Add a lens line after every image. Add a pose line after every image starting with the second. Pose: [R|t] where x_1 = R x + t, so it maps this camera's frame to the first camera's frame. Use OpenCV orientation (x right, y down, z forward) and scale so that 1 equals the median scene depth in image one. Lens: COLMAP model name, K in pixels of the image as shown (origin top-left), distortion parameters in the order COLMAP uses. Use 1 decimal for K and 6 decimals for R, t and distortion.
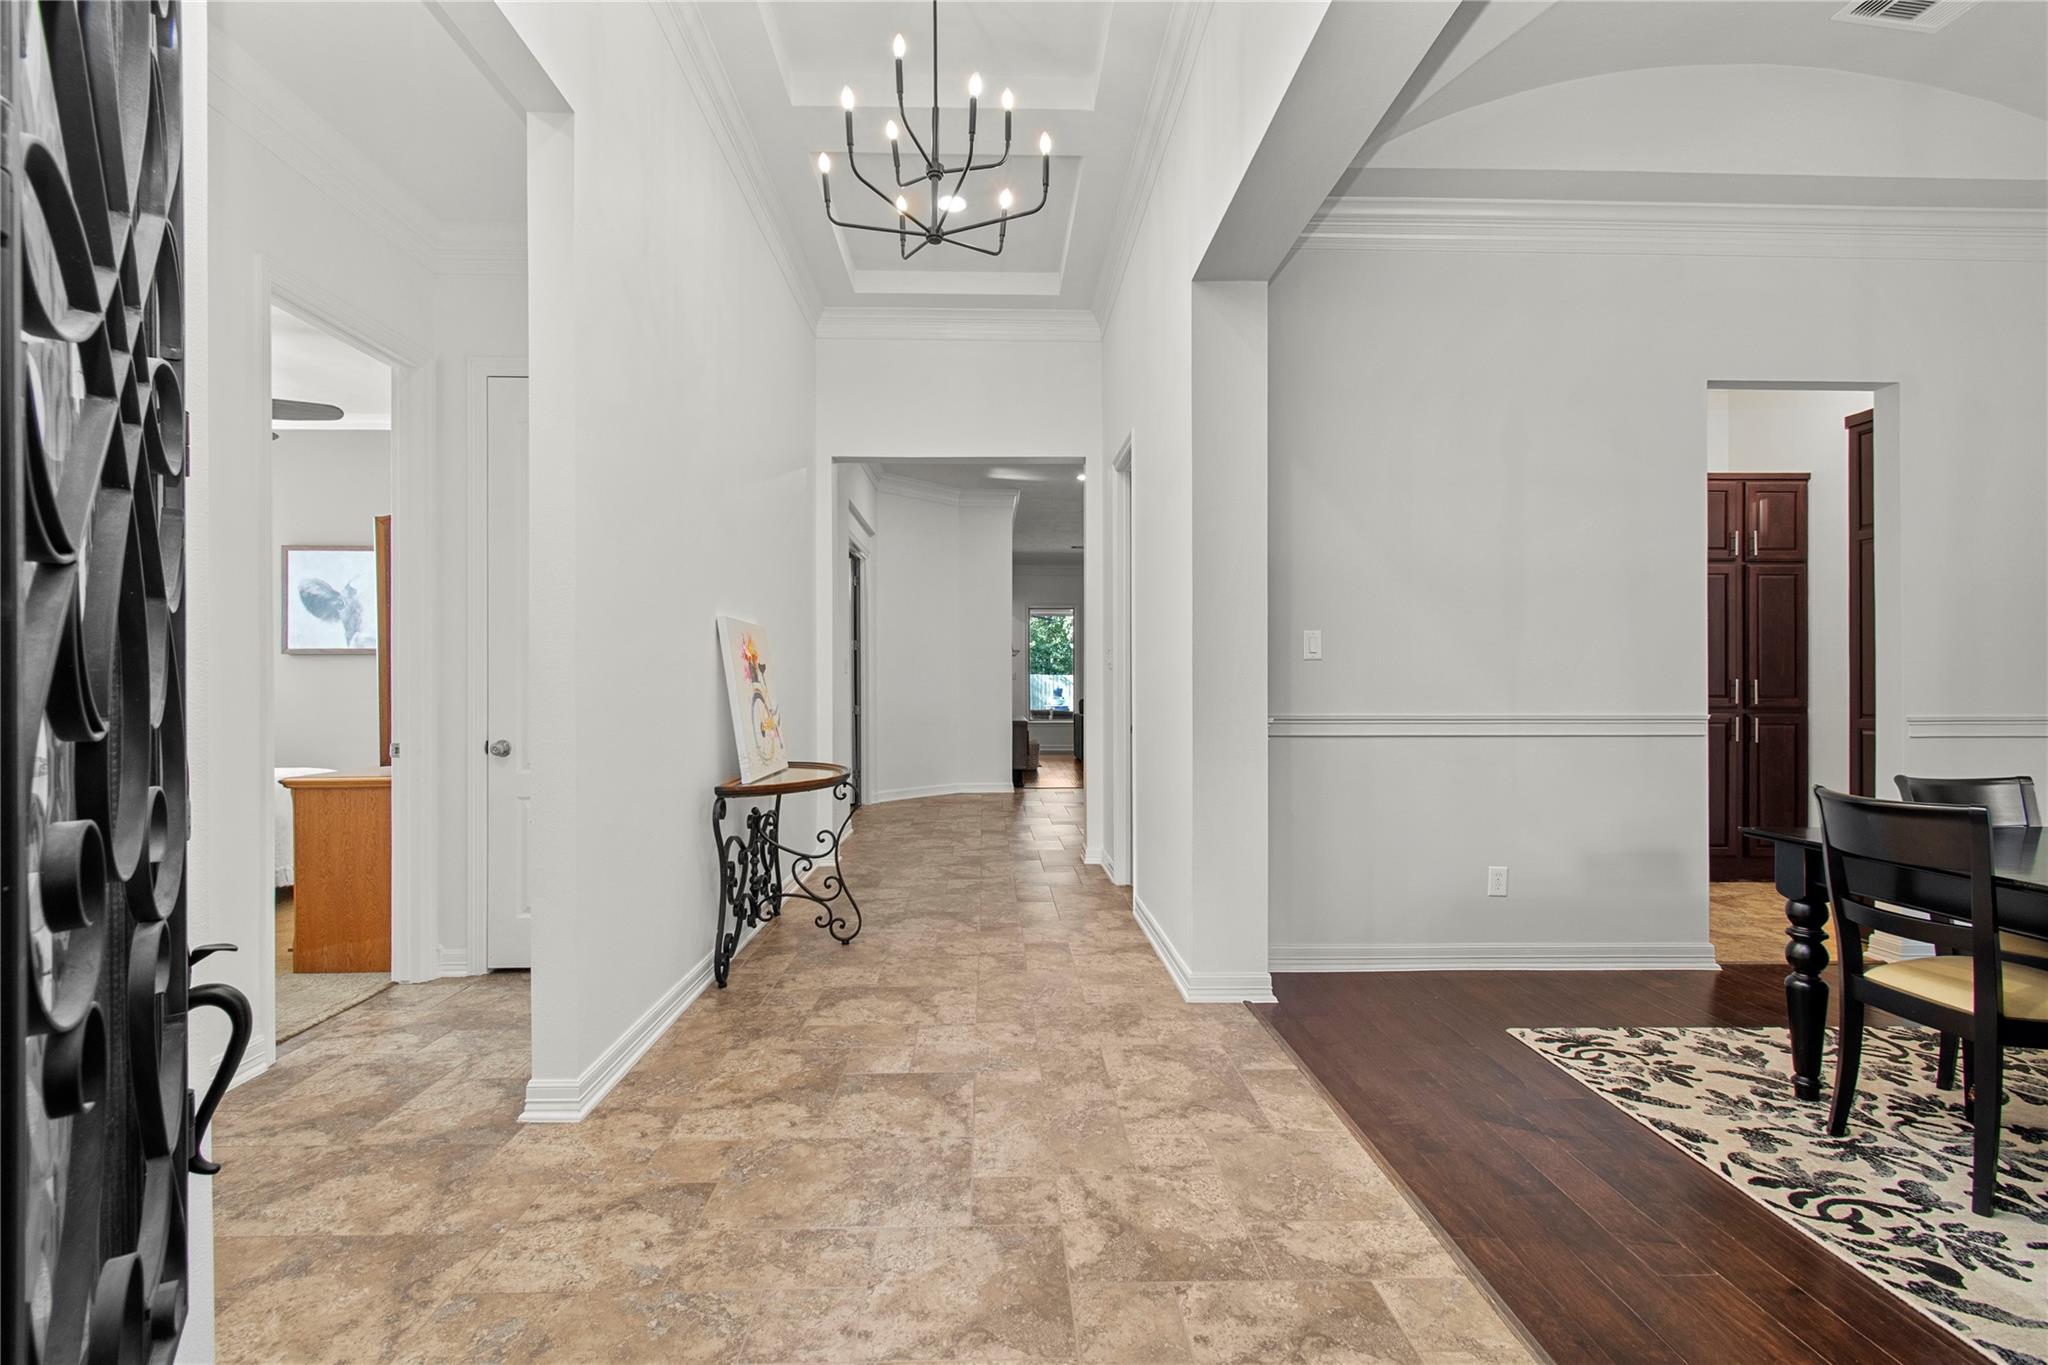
lens RADIAL K [[924.5, 0, 1023.1], [0, 924.5, 684.5], [0, 0, 1]] dist [0.000399, -0.001654]
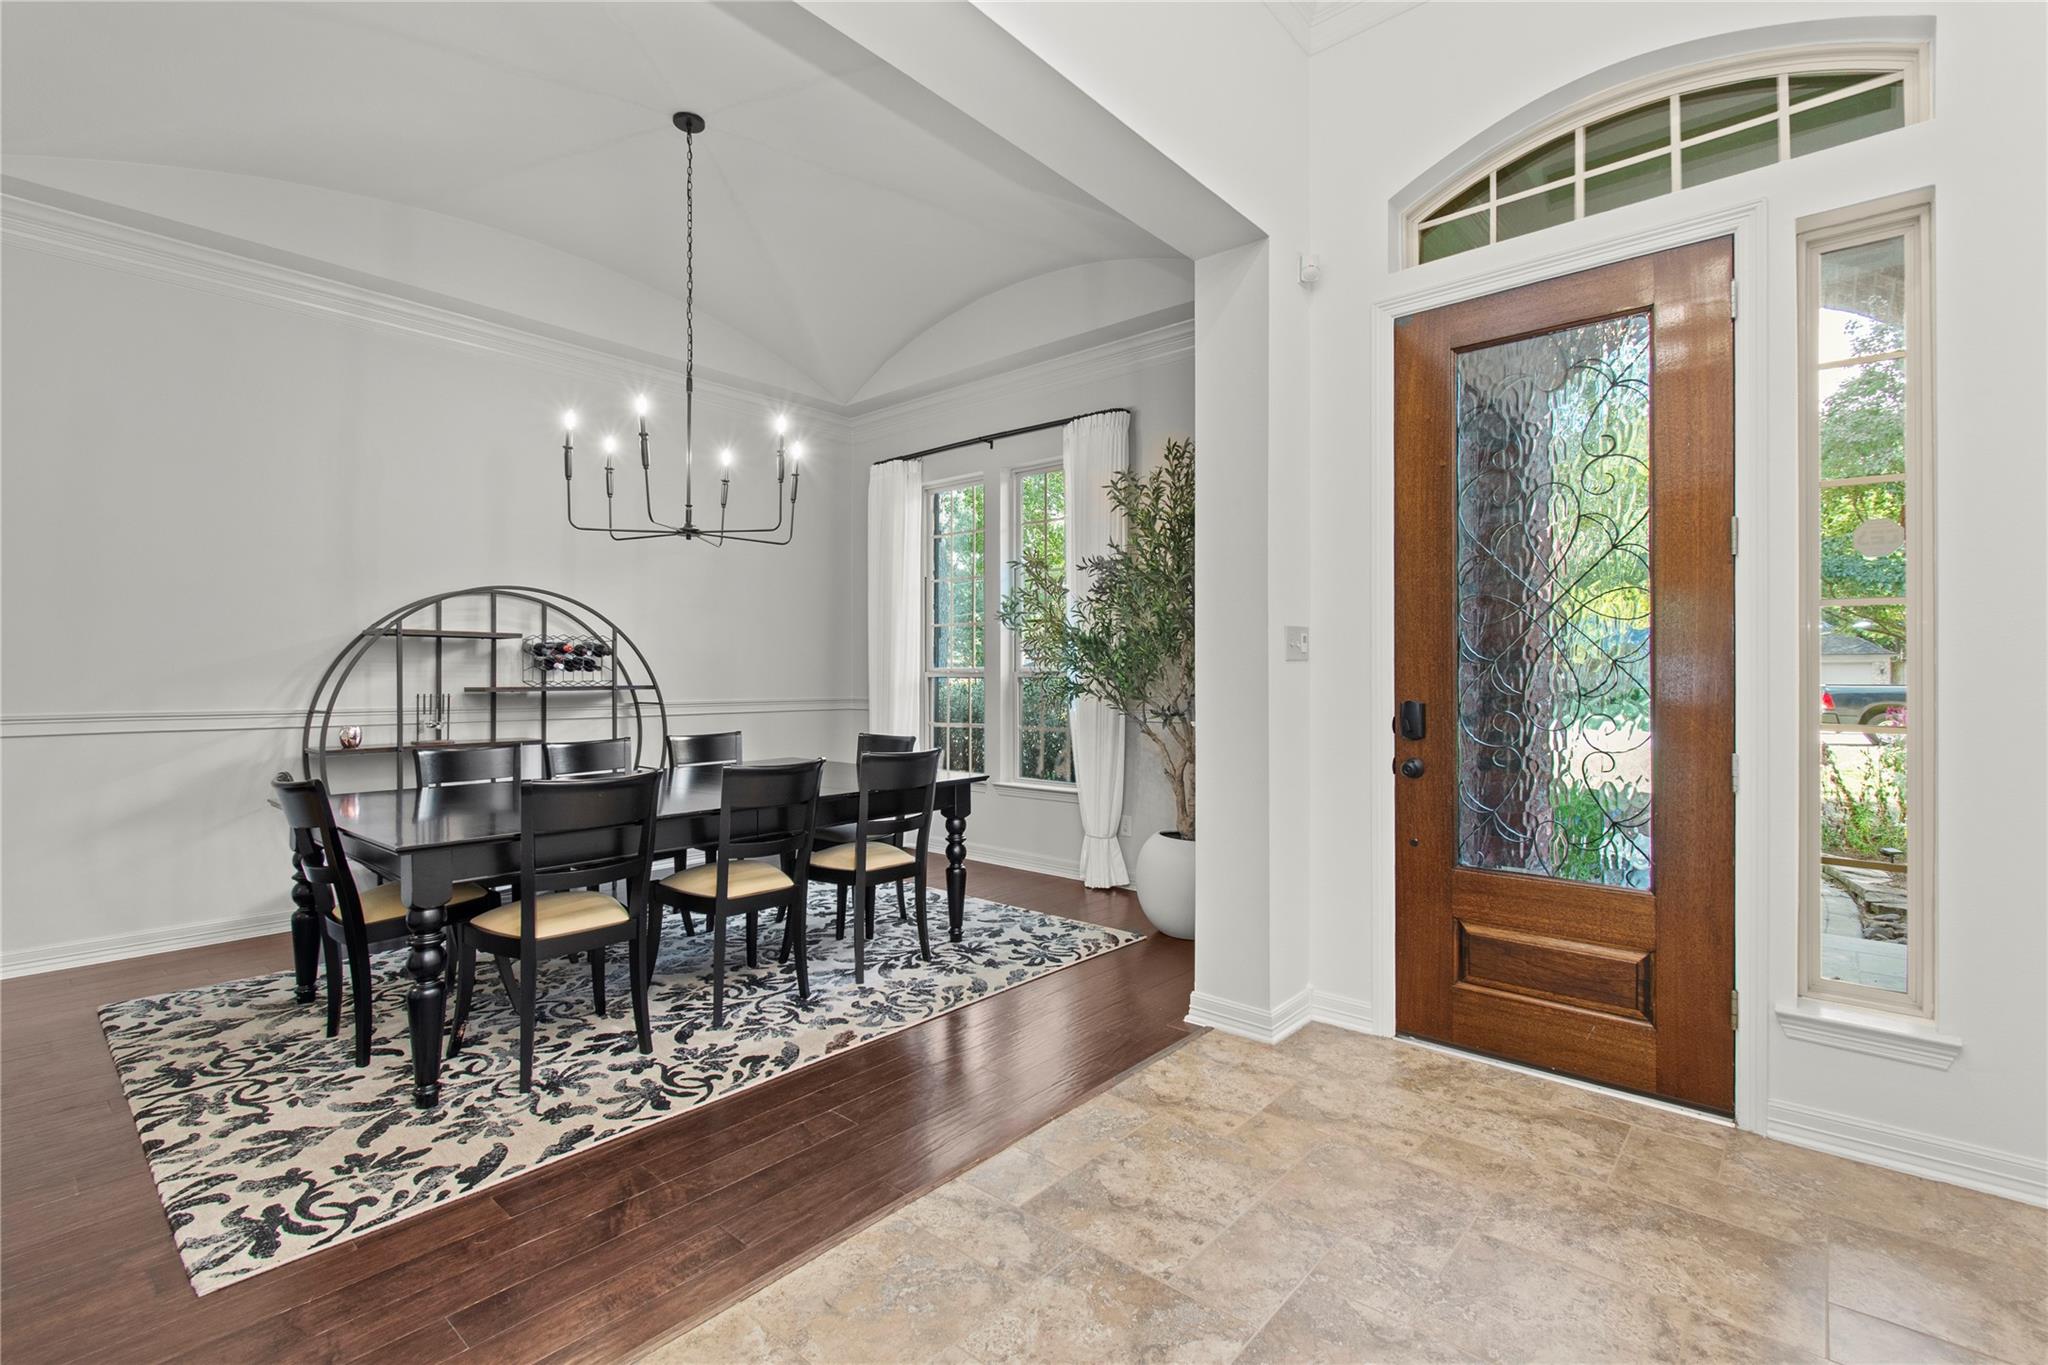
lens RADIAL K [[924.5, 0, 1024.5], [0, 924.5, 676.6], [0, 0, 1]] dist [0.000399, -0.001654]
pose [[-0.734681, -0.001424, 0.678411, -0.304705], [-0.000410, 0.999999, 0.001655, -0.012145], [-0.678413, 0.000938, -0.734681, 1.373779]]
